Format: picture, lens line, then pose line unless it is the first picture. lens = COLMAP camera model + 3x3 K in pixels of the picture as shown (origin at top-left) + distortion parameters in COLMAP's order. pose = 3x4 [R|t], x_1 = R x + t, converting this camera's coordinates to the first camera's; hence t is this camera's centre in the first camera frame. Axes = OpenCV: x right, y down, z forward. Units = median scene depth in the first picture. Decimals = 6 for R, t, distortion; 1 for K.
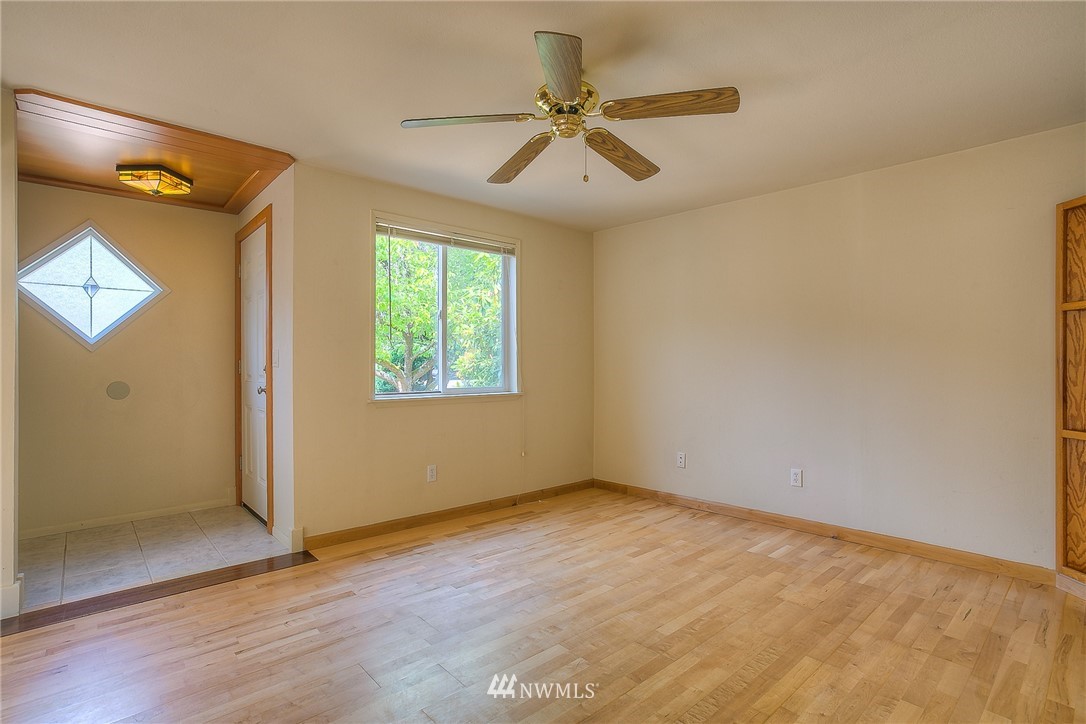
lens RADIAL K [[531.5, 0, 542.0], [0, 531.5, 361.7], [0, 0, 1]] dist [-0.021315, 0.010035]
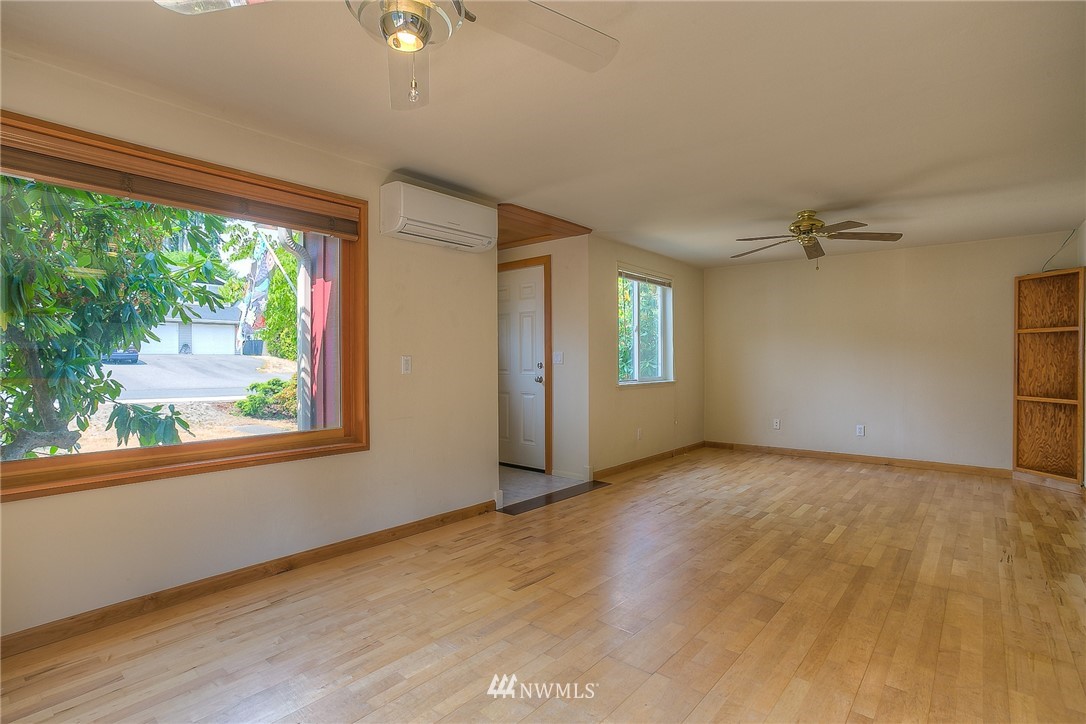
lens RADIAL K [[531.5, 0, 541.0], [0, 531.5, 362.4], [0, 0, 1]] dist [-0.021315, 0.010035]
pose [[0.990811, -0.002818, 0.135227, -0.823143], [0.001471, 0.999948, 0.010063, -0.010970], [-0.135248, -0.009772, 0.990764, -0.551631]]
